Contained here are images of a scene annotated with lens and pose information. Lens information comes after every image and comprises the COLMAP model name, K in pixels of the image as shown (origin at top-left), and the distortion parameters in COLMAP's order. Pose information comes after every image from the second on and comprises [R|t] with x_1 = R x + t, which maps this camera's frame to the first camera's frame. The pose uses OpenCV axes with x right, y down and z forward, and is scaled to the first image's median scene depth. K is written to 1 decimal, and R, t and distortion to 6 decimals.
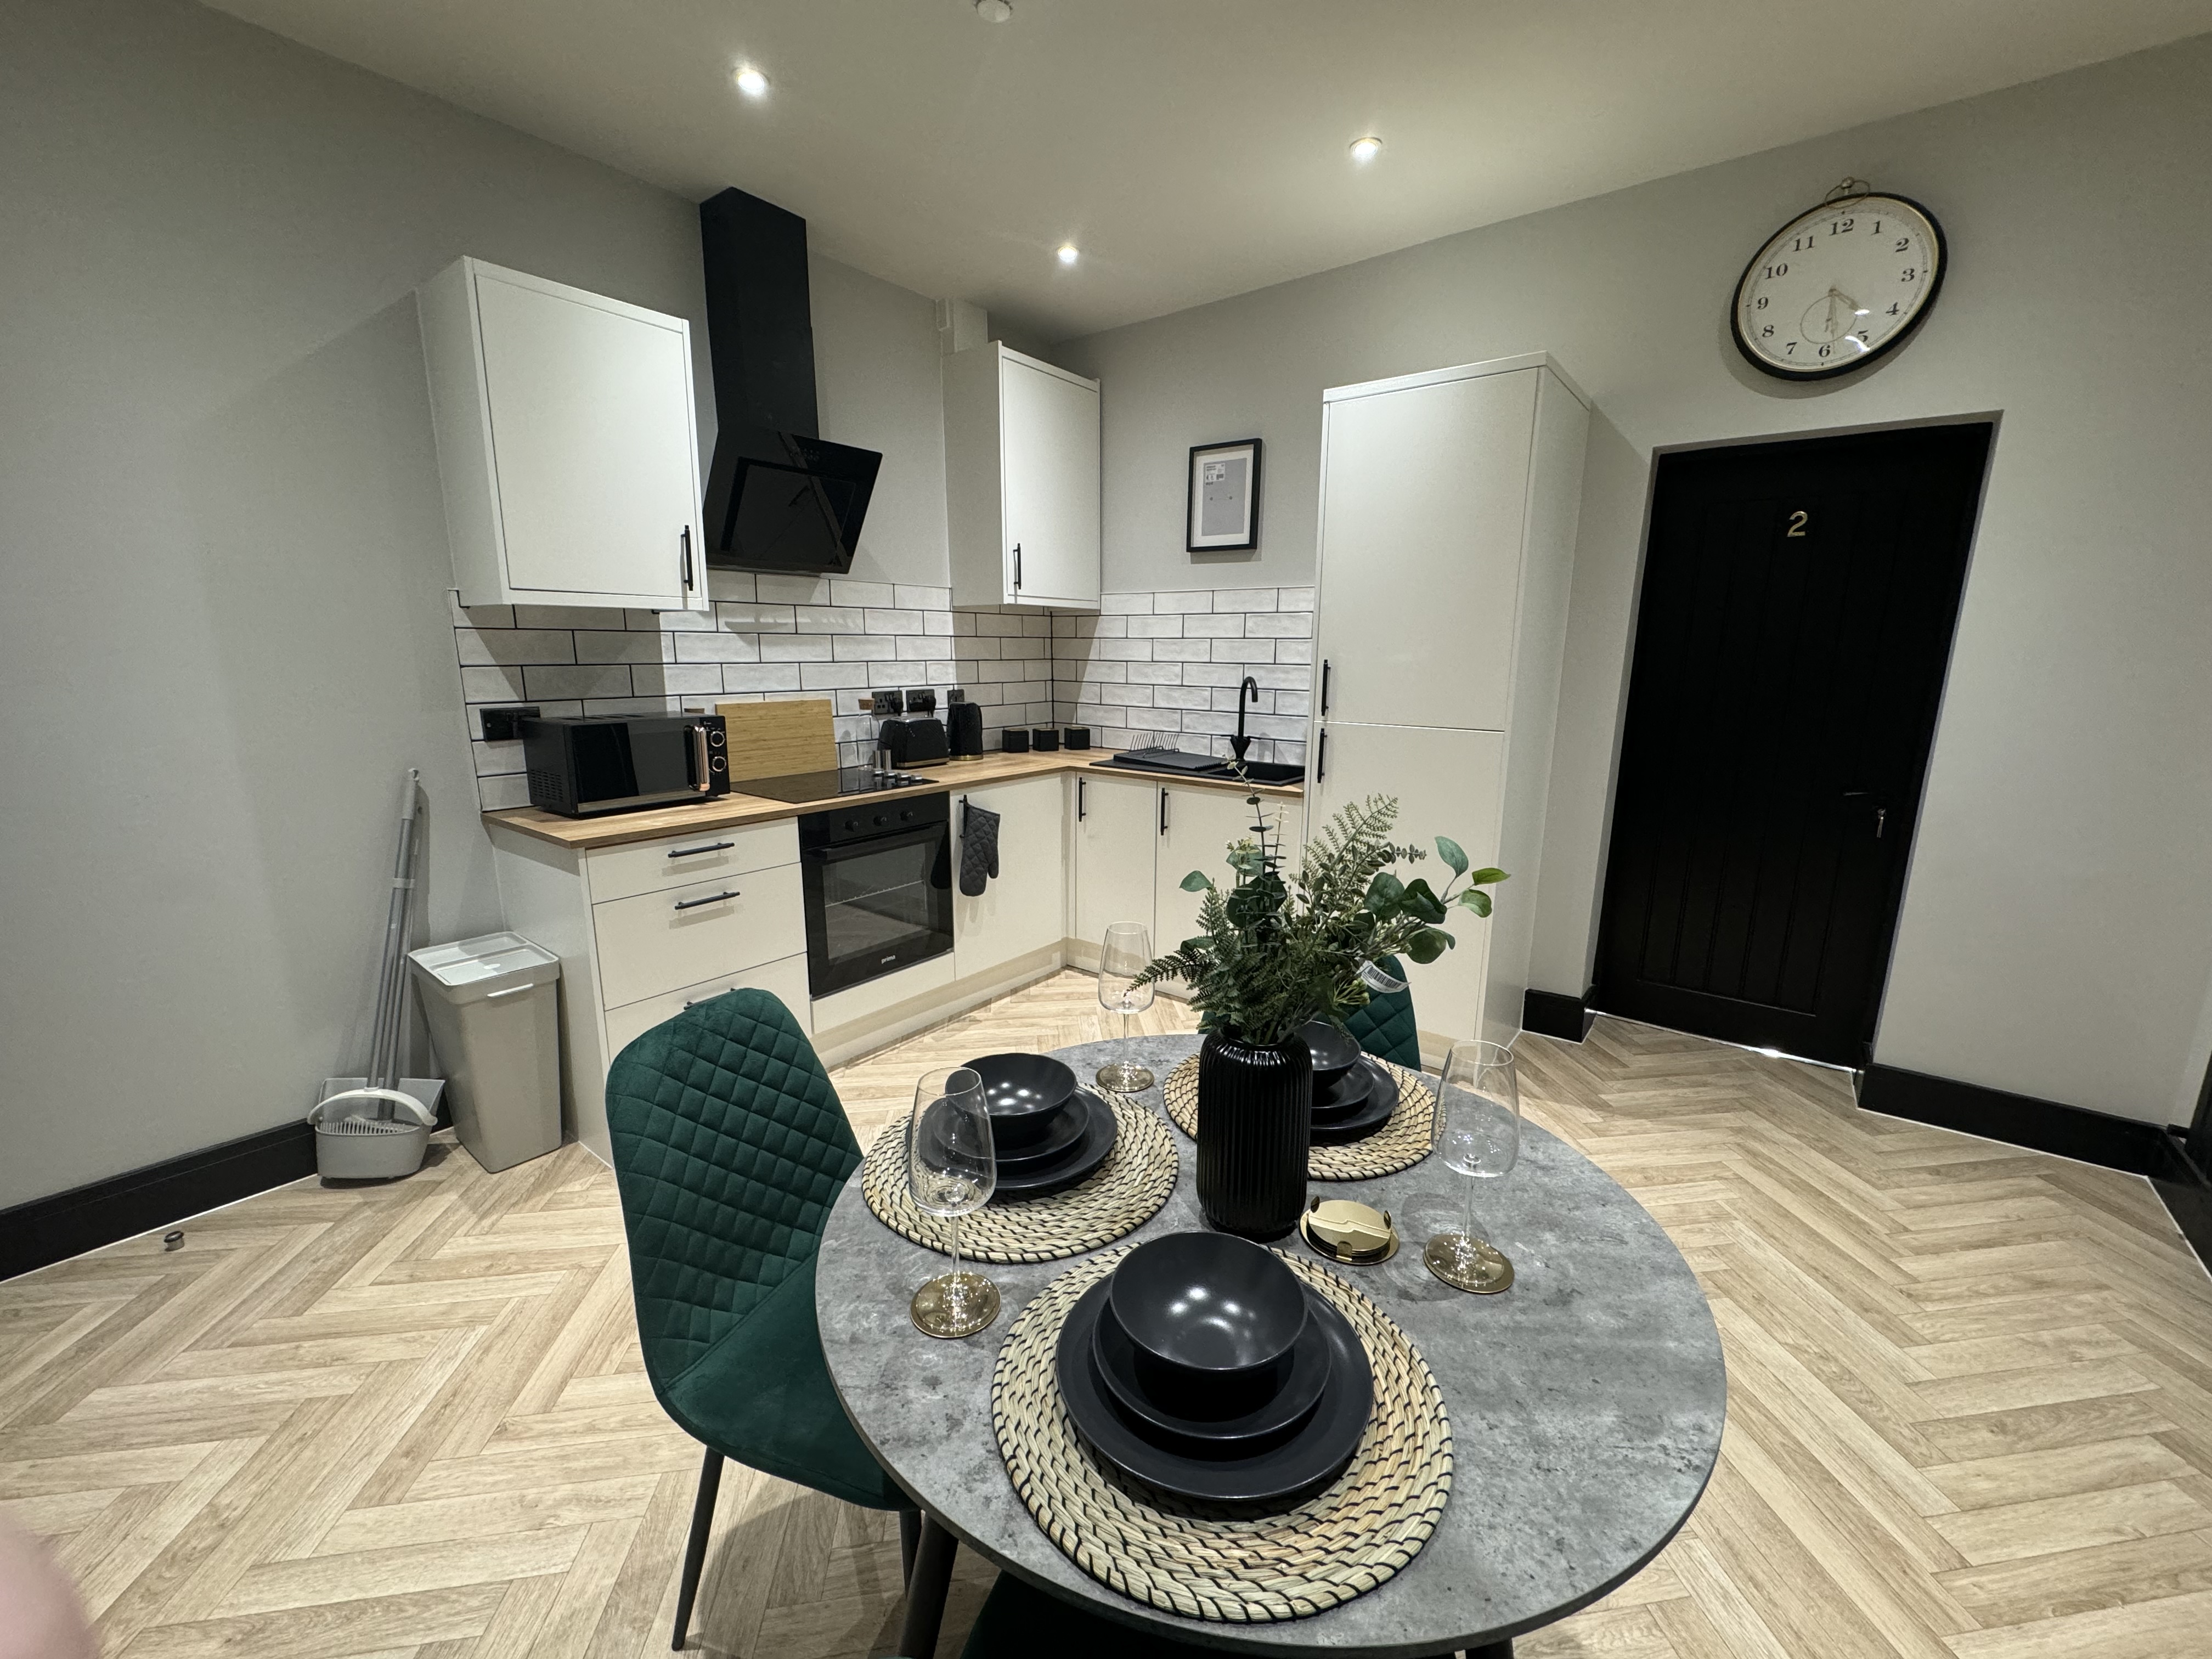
lens RADIAL K [[886.8, 0, 1106.0], [0, 886.8, 829.5], [0, 0, 1]] dist [-0.010522, -0.000044]
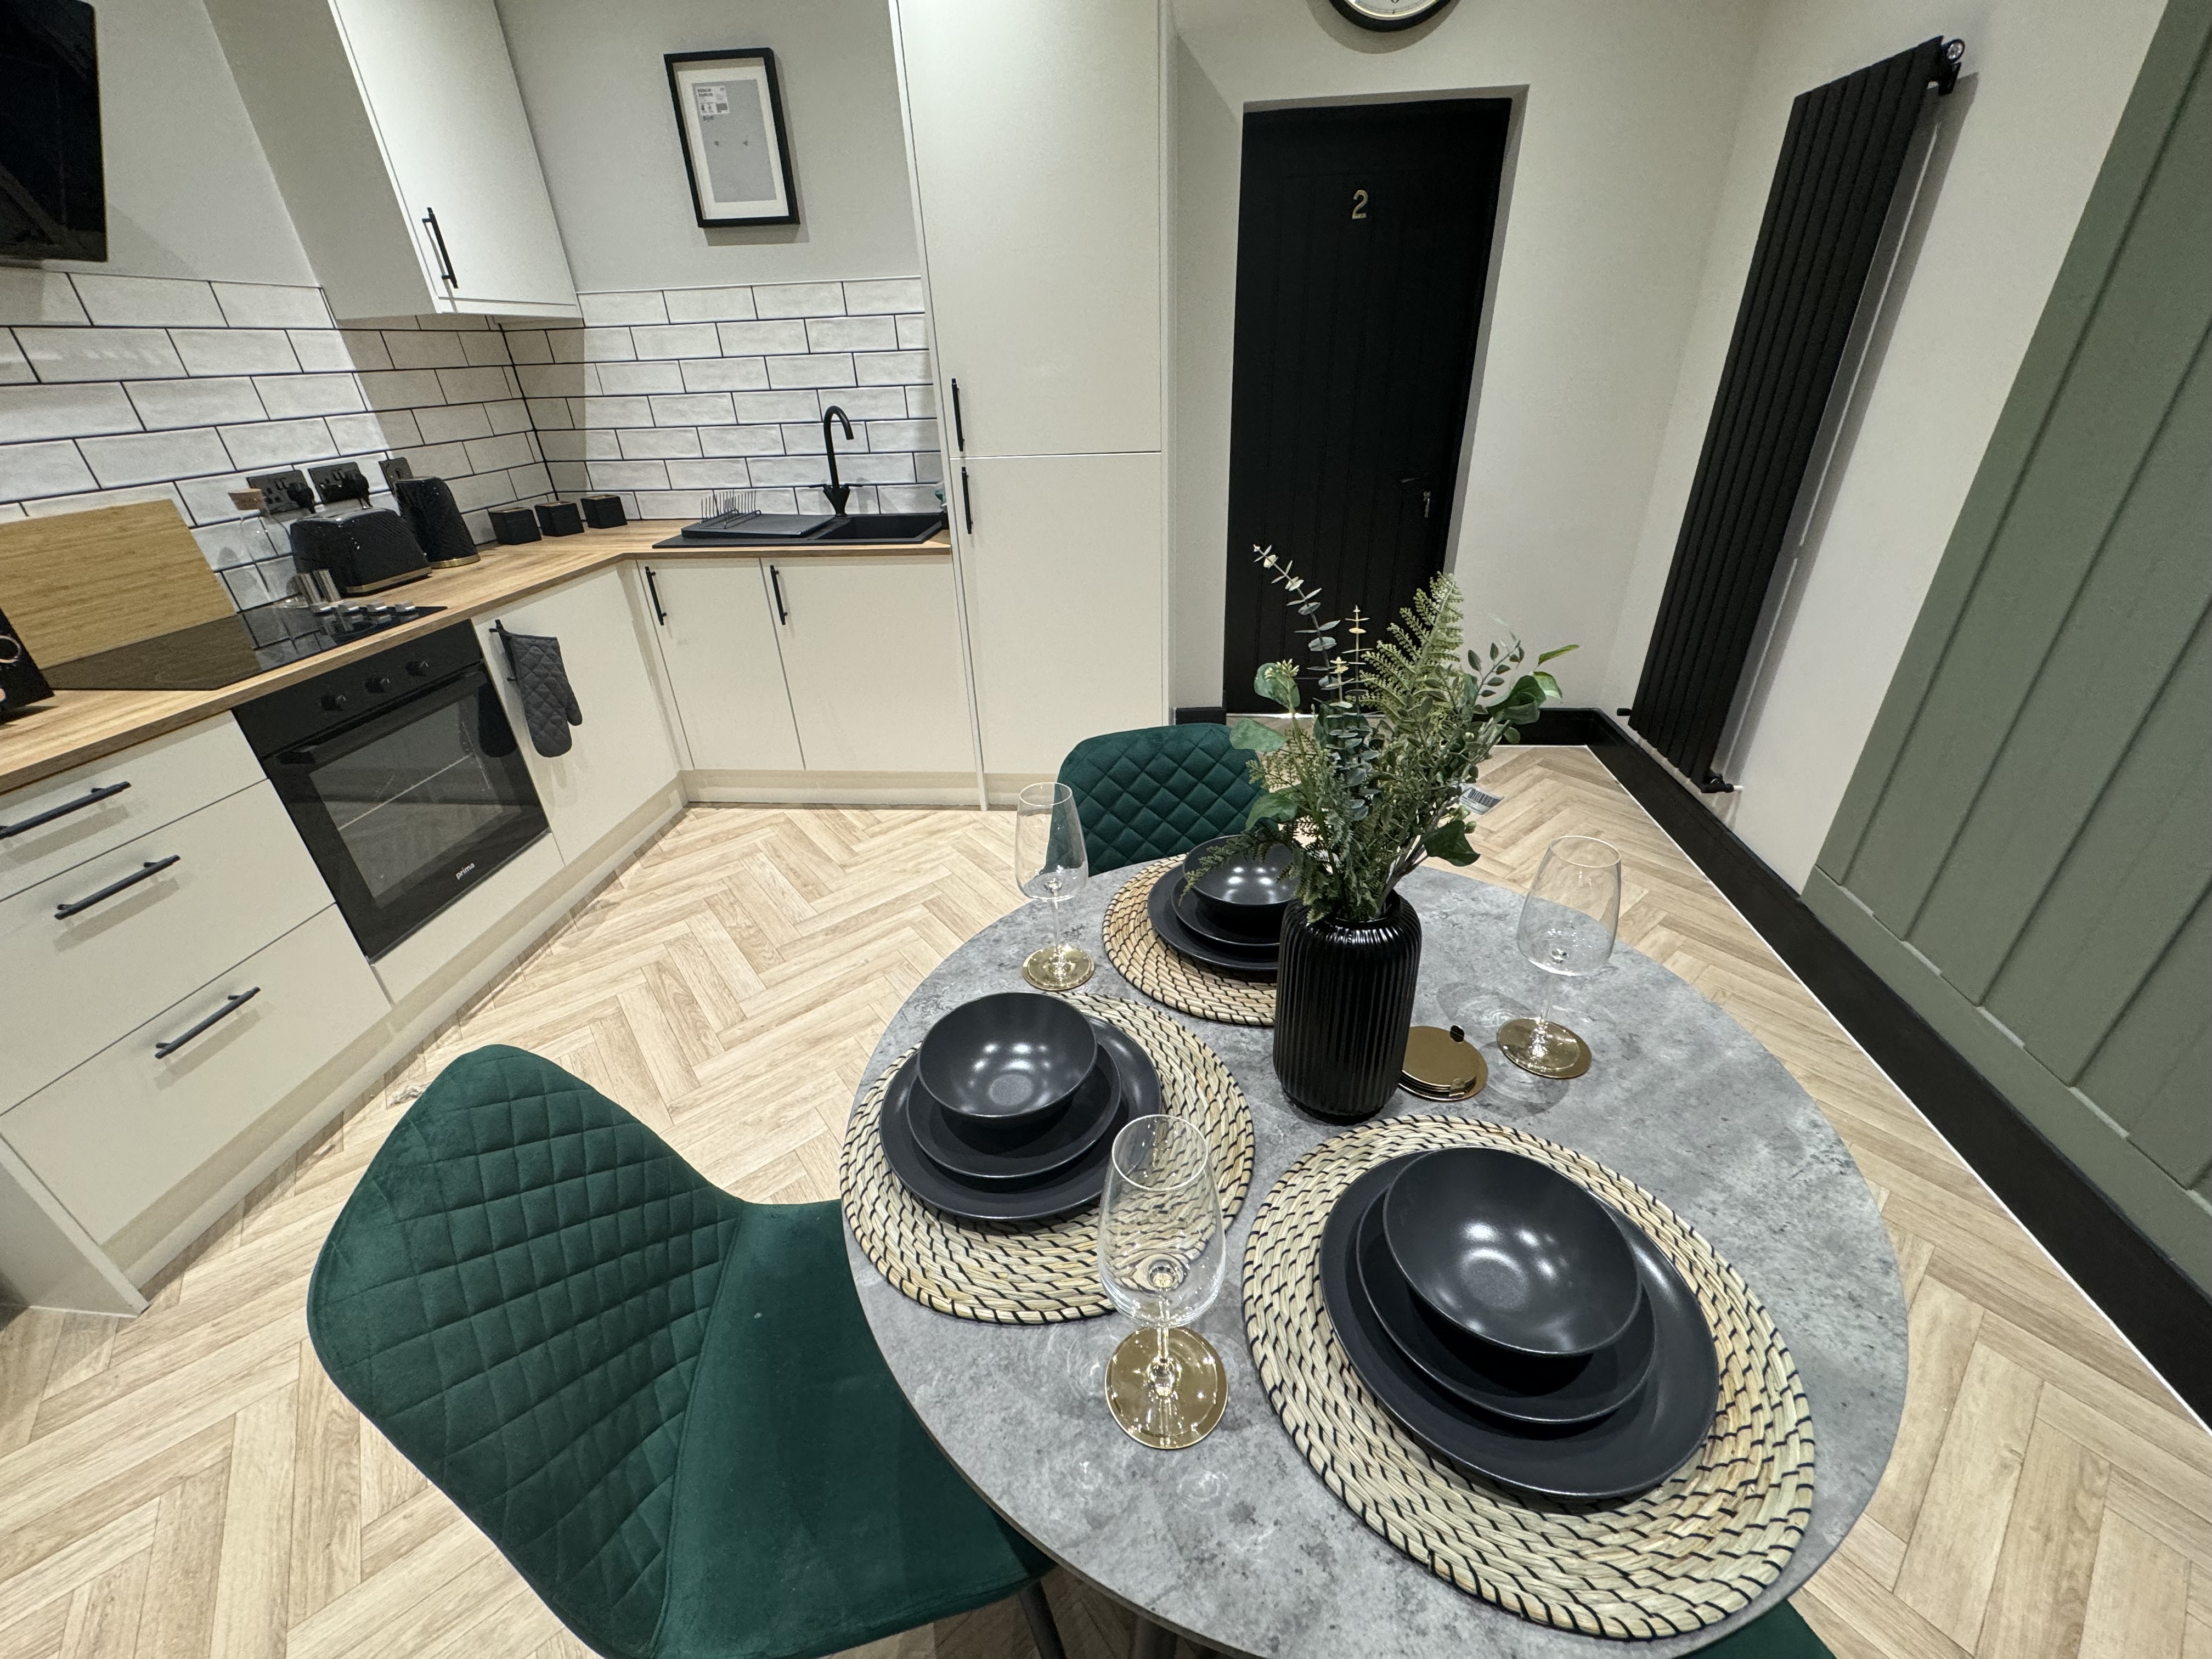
lens RADIAL K [[881.4, 0, 1106.0], [0, 881.4, 829.5], [0, 0, 1]] dist [-0.004191, -0.000093]
pose [[0.846512, -0.287338, 0.448167, -0.100543], [0.146607, 0.935106, 0.322619, -0.034457], [-0.511784, -0.207397, 0.833705, 0.125118]]
